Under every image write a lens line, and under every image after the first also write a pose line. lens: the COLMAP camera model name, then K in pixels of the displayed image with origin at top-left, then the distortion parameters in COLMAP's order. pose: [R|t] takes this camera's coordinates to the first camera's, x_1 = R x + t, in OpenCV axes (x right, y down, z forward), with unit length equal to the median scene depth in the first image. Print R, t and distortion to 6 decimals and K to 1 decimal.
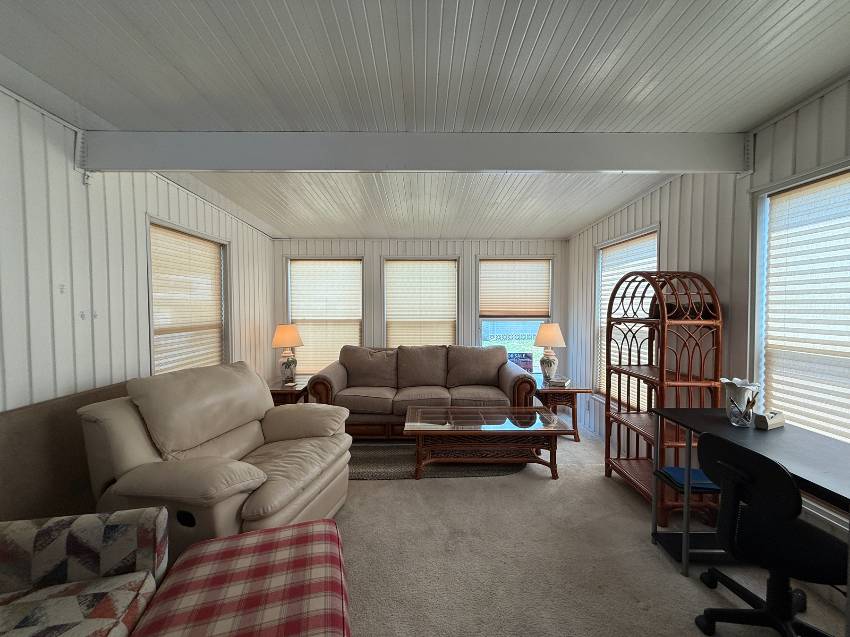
lens RADIAL K [[342.5, 0, 422.9], [0, 342.5, 316.9], [0, 0, 1]] dist [-0.000248, 0.000210]
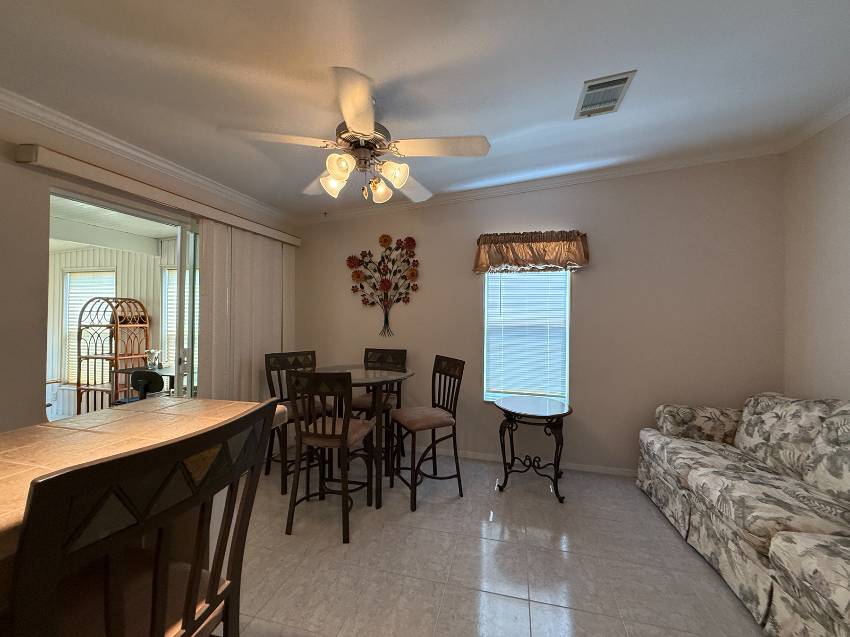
lens RADIAL K [[343.5, 0, 430.4], [0, 343.5, 314.8], [0, 0, 1]] dist [-0.000054, 0.000017]
pose [[0.251475, 0.006936, 0.967839, -0.571314], [0.021543, 0.999686, -0.012762, 0.012516], [-0.967624, 0.024060, 0.251247, -0.943009]]
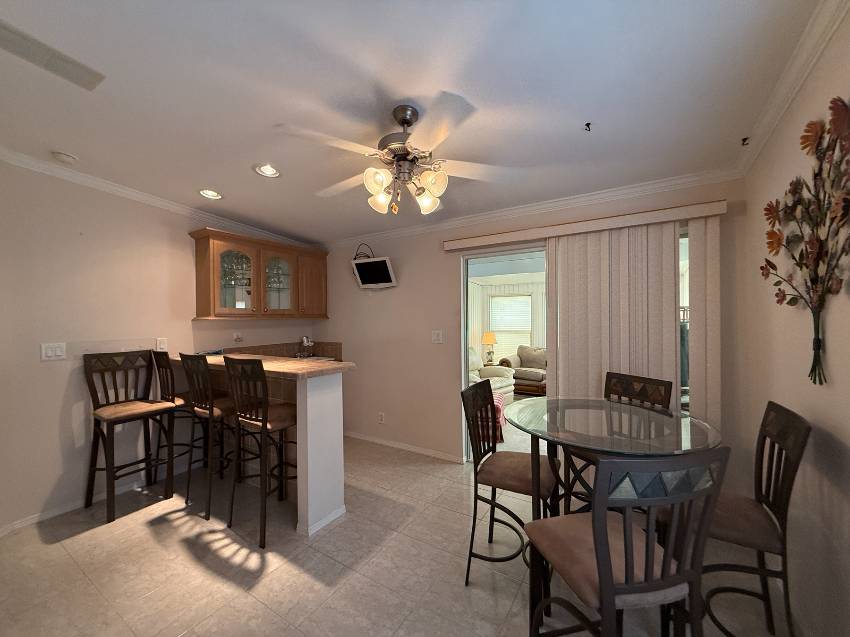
lens RADIAL K [[338.4, 0, 422.8], [0, 338.4, 317.8], [0, 0, 1]] dist [-0.002059, -0.000079]
pose [[0.840777, -0.005791, -0.541351, 0.474483], [-0.012463, 0.999471, -0.030049, 0.000574], [0.541239, 0.032011, 0.840260, -1.197104]]
